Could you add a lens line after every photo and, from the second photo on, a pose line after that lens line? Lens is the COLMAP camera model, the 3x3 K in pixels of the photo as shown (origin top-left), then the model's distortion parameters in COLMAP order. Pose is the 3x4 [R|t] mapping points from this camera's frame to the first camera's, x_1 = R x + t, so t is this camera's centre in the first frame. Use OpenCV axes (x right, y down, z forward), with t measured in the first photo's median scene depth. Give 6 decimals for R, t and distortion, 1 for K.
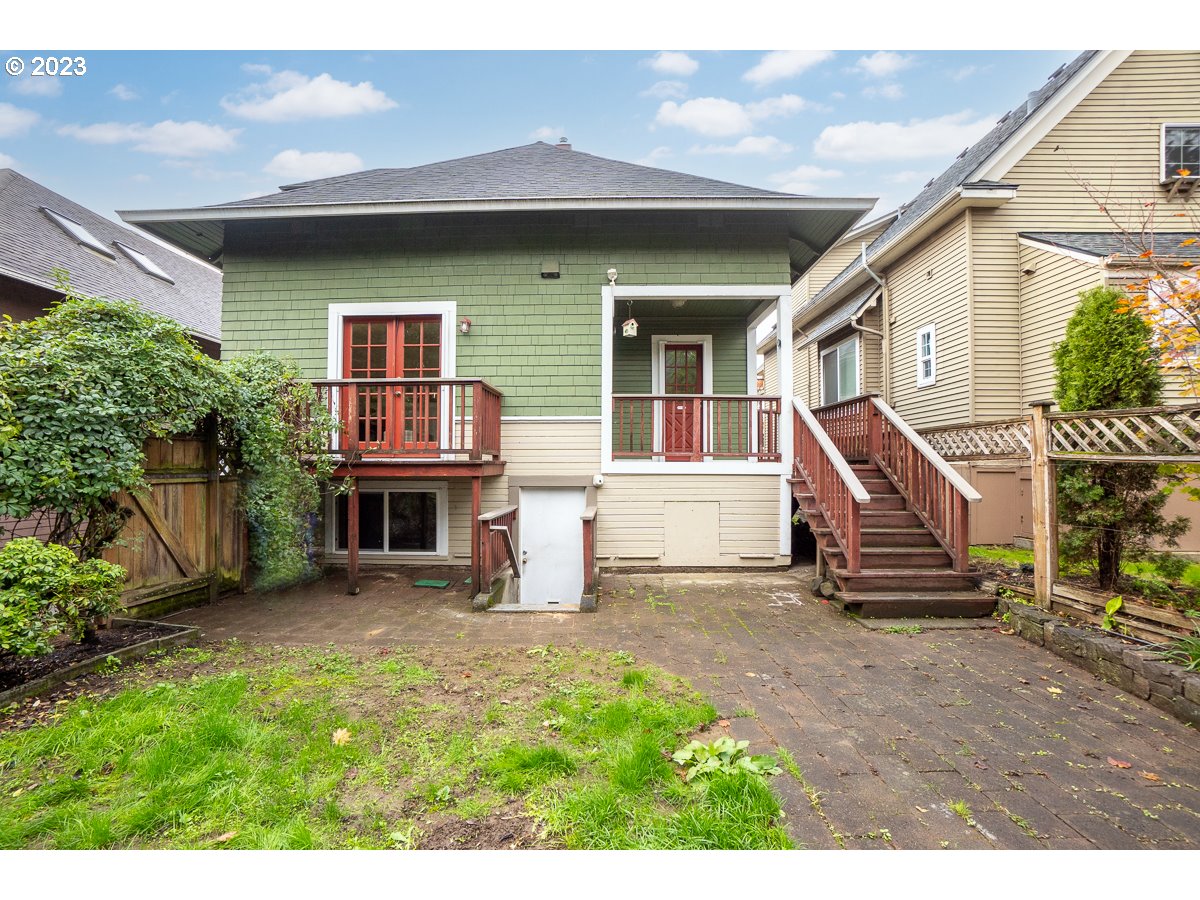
lens RADIAL K [[558.5, 0, 589.1], [0, 558.5, 442.7], [0, 0, 1]] dist [-0.040915, 0.001063]
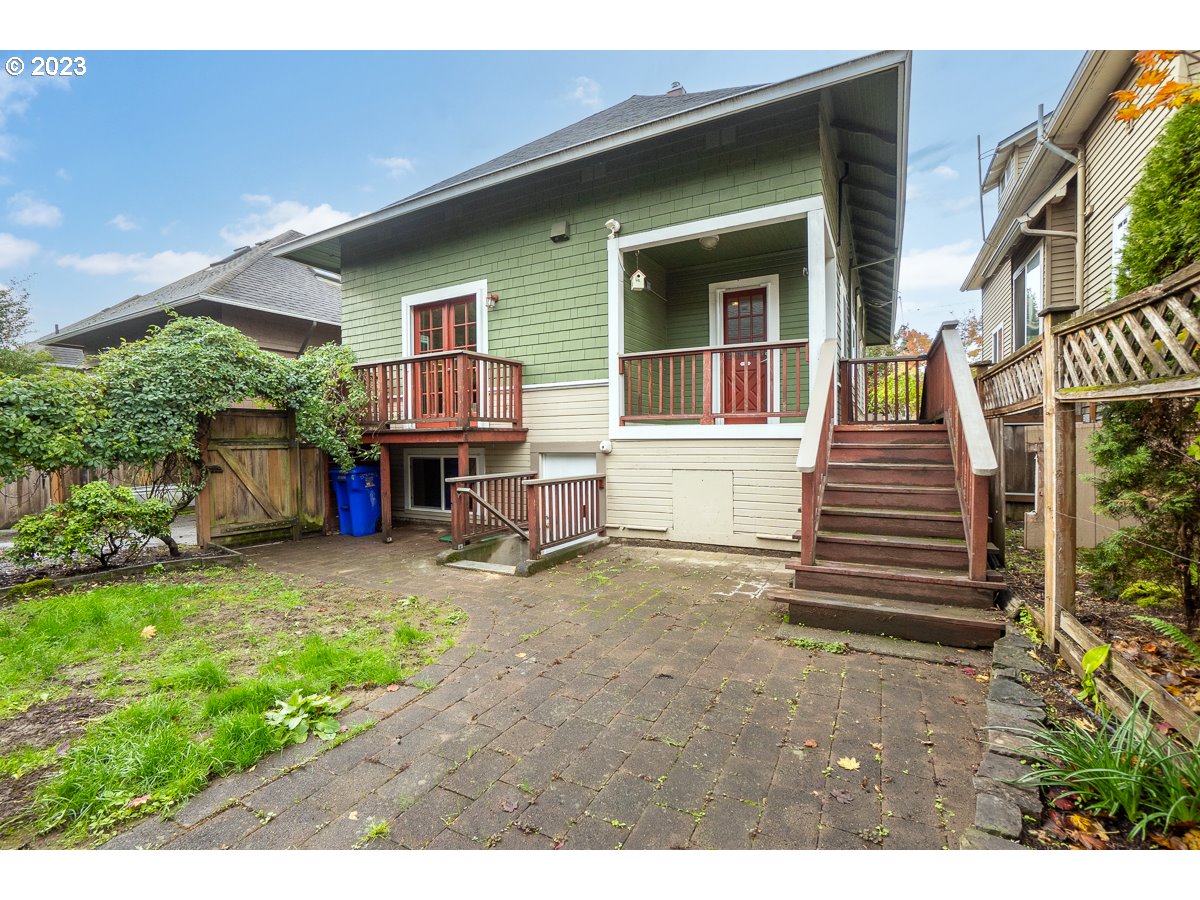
lens RADIAL K [[558.5, 0, 589.1], [0, 558.5, 442.7], [0, 0, 1]] dist [-0.040915, 0.001063]
pose [[0.874647, -0.007723, -0.484699, 0.452423], [0.030808, 0.998737, 0.039680, 0.022240], [0.483781, -0.049639, 0.873780, 0.151518]]
